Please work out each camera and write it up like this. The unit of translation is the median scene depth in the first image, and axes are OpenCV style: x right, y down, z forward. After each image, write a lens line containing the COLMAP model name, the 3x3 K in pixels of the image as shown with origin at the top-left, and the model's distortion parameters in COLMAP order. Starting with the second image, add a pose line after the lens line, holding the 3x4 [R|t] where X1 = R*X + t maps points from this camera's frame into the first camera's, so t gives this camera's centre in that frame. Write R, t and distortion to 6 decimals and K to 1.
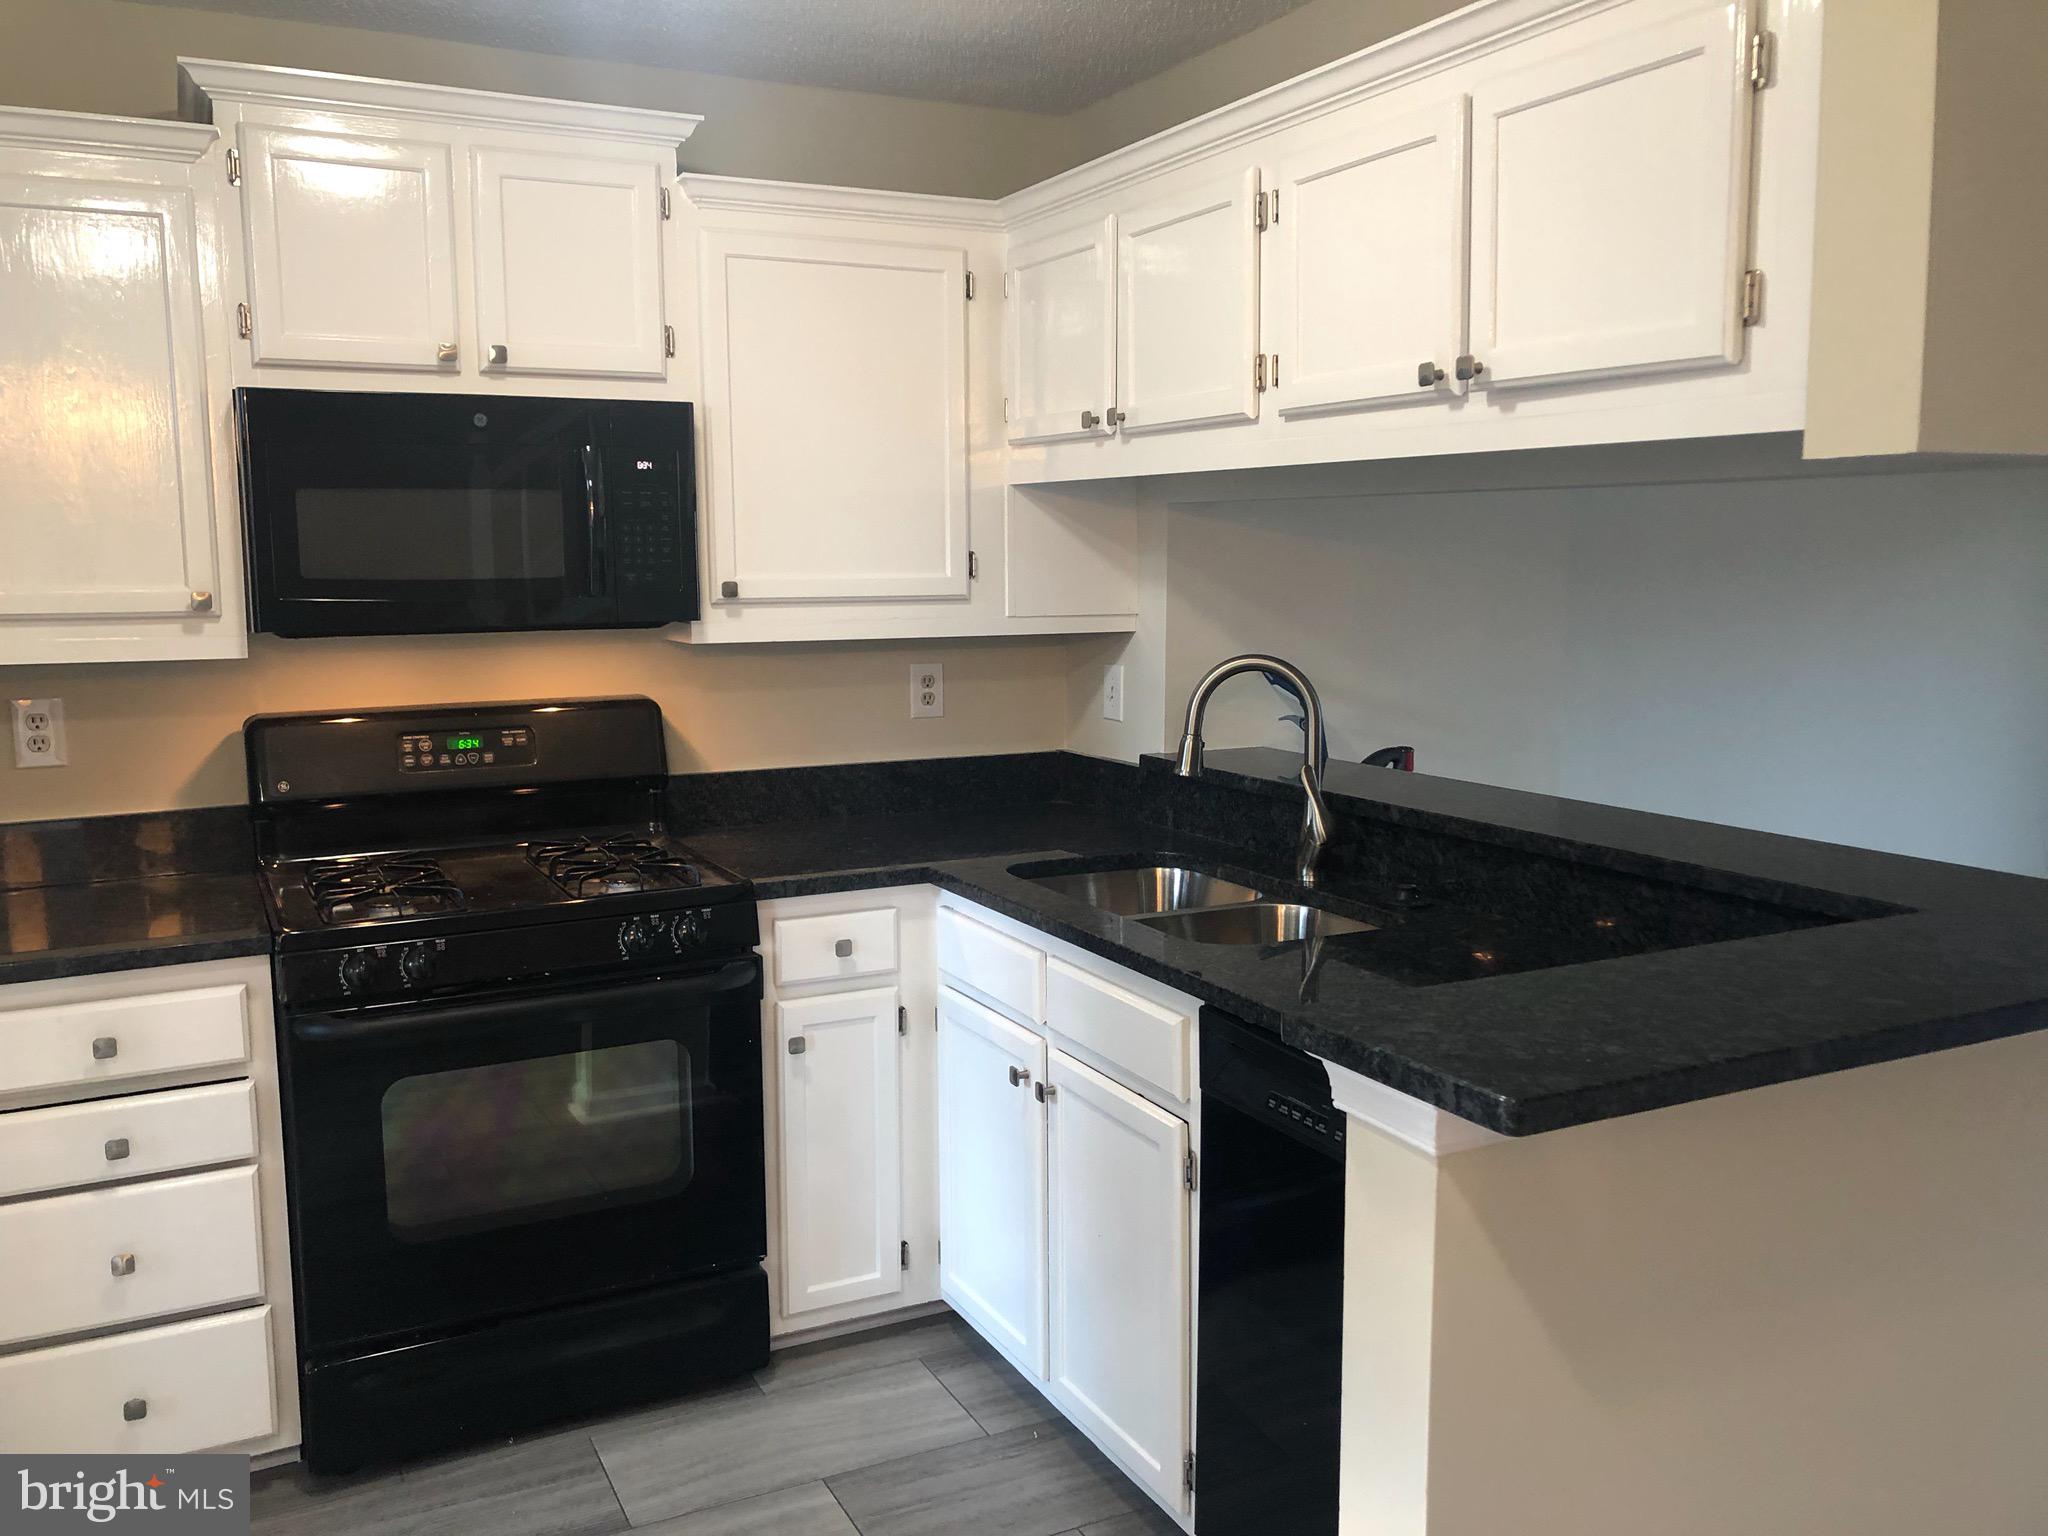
lens RADIAL K [[1667.3, 0, 1024.8], [0, 1667.3, 767.5], [0, 0, 1]] dist [0.033494, -0.041562]
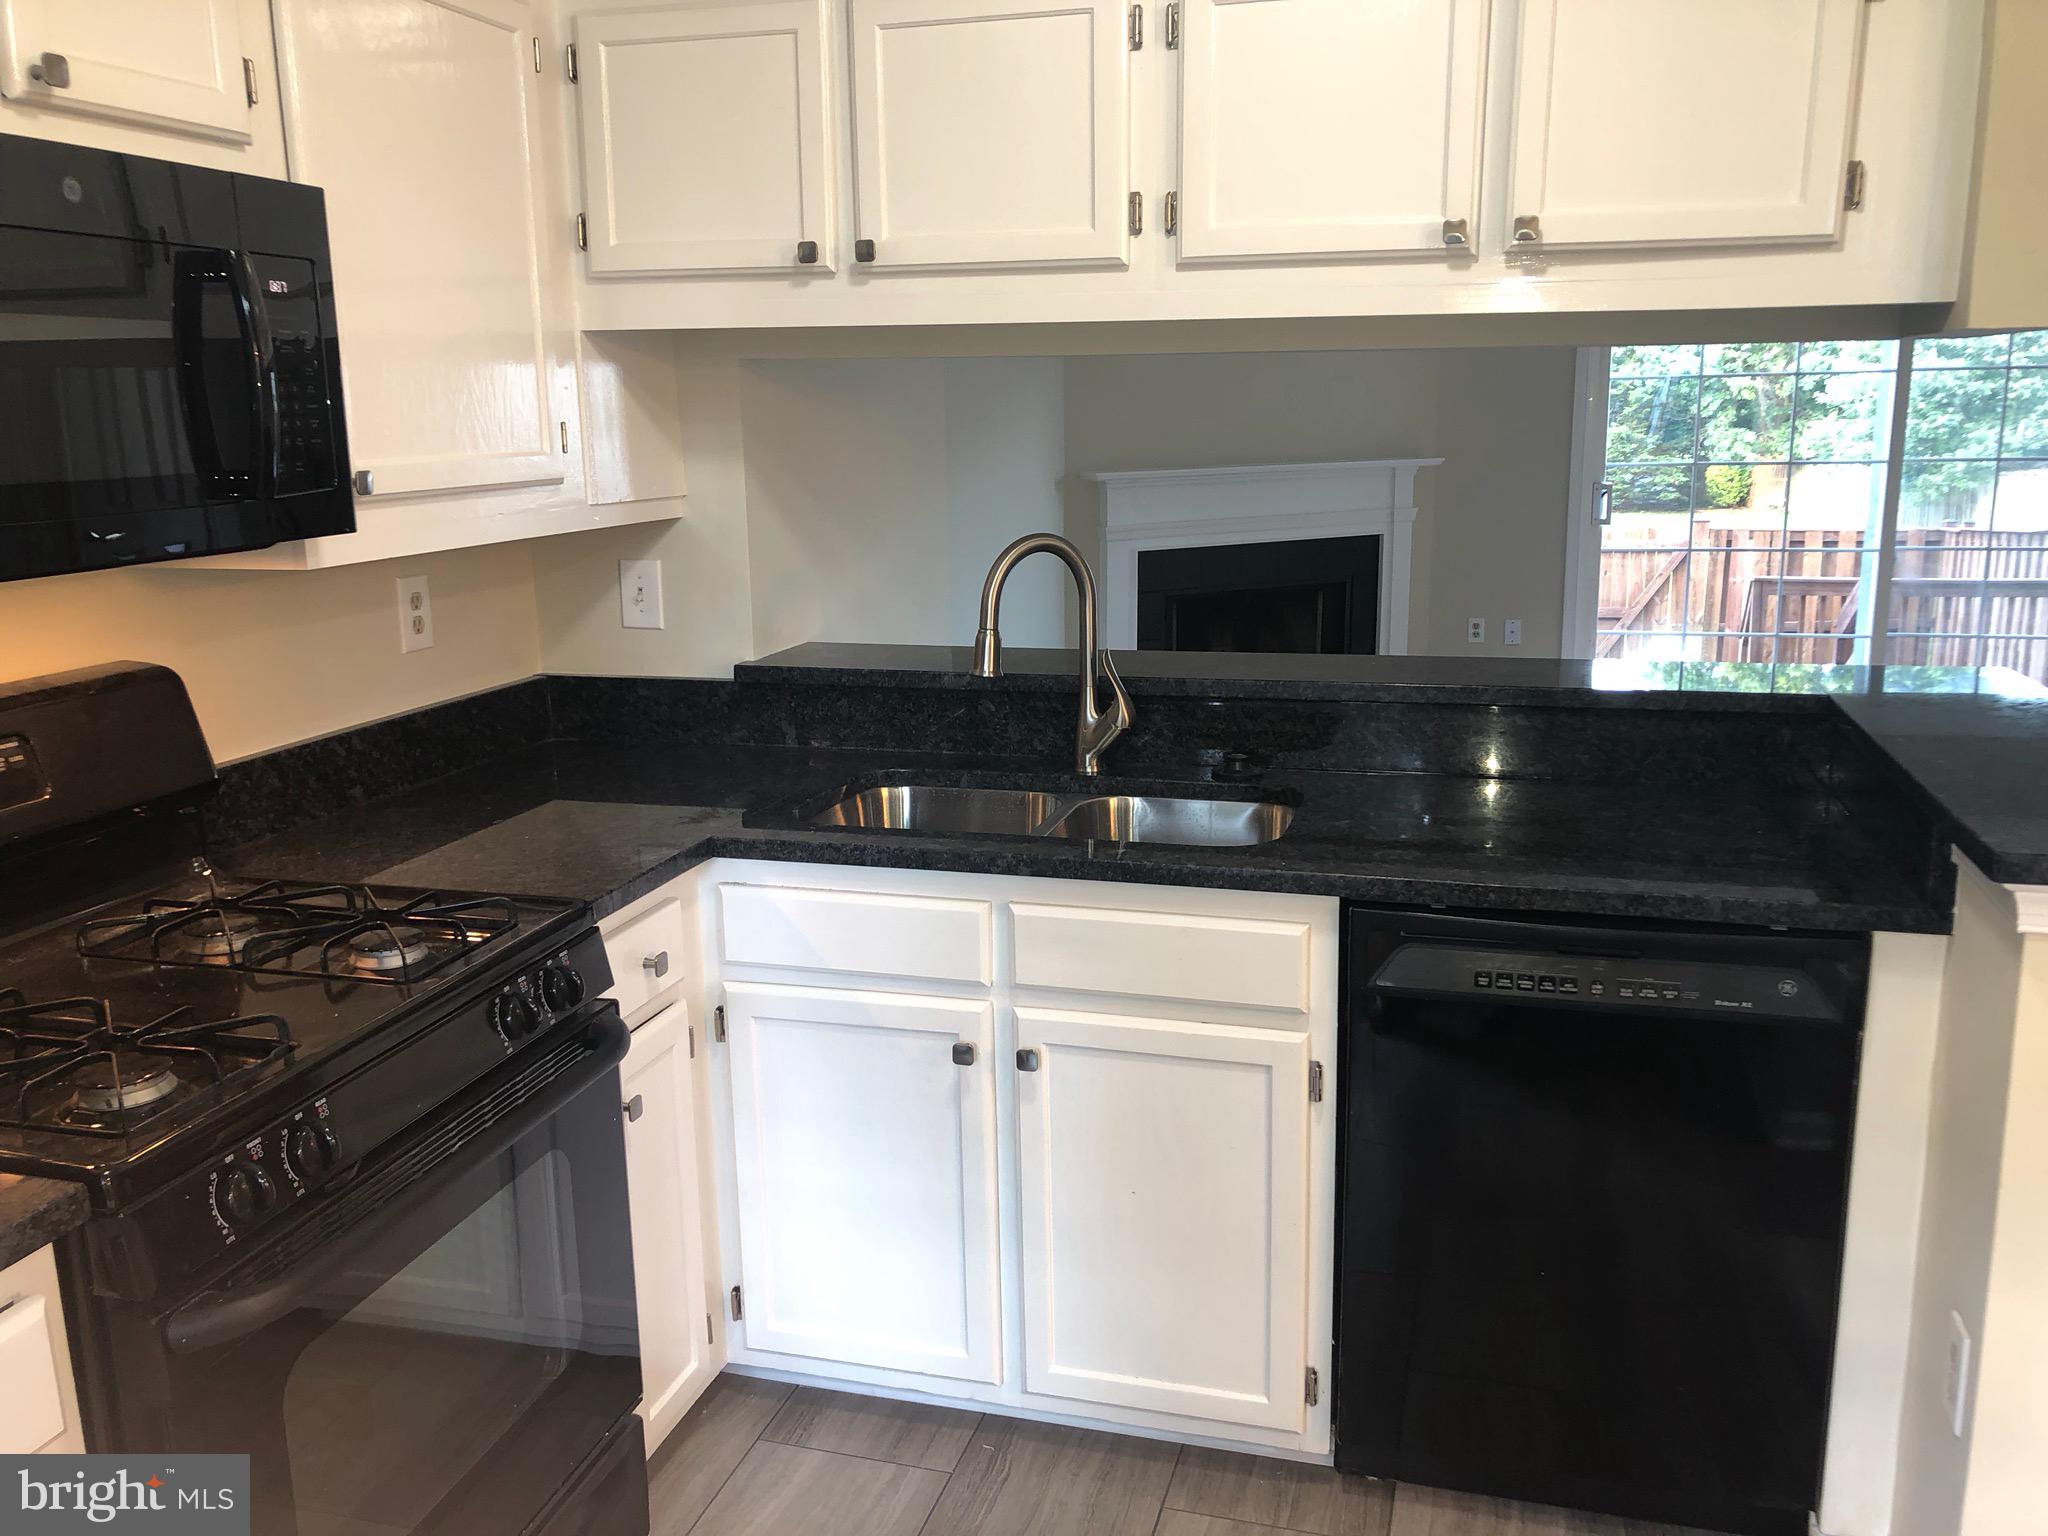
lens RADIAL K [[1667.3, 0, 1029.5], [0, 1667.3, 779.9], [0, 0, 1]] dist [0.033494, -0.041562]
pose [[0.678317, -0.166497, 0.715657, -0.517558], [0.105050, 0.985958, 0.129814, -0.052140], [-0.727221, -0.012875, 0.686282, 0.371946]]
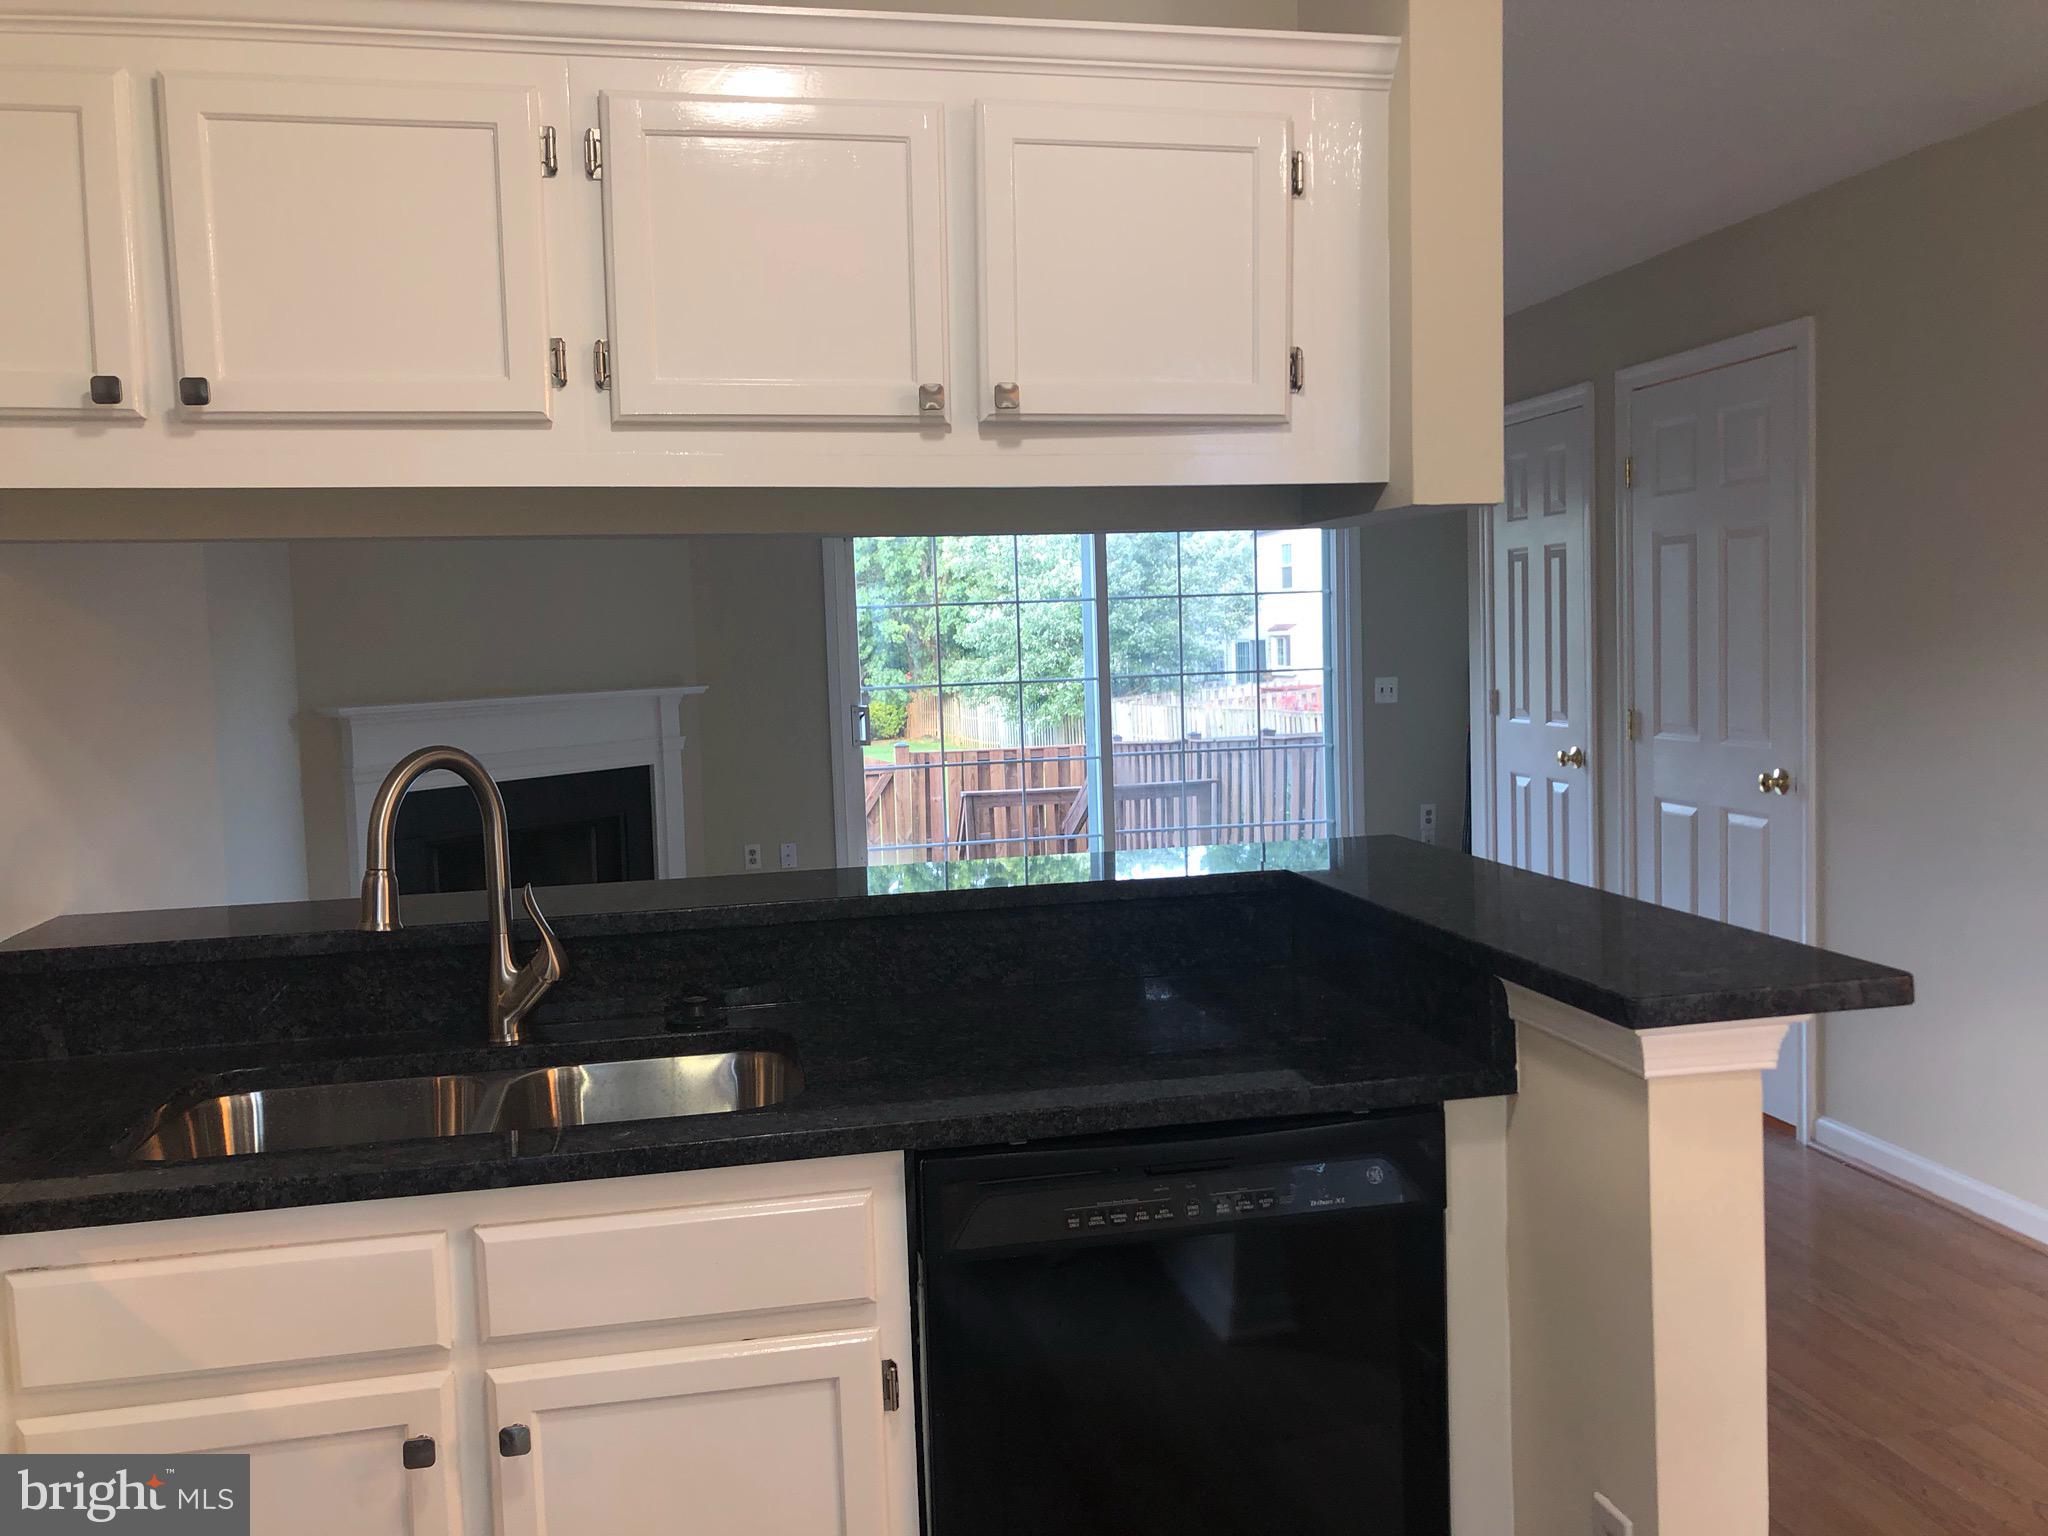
lens RADIAL K [[1667.3, 0, 1022.1], [0, 1667.3, 752.5], [0, 0, 1]] dist [0.033494, -0.041562]
pose [[0.269899, -0.073786, 0.960058, -0.473863], [0.152611, 0.987735, 0.033010, -0.049010], [-0.950718, 0.137606, 0.277849, 0.541725]]
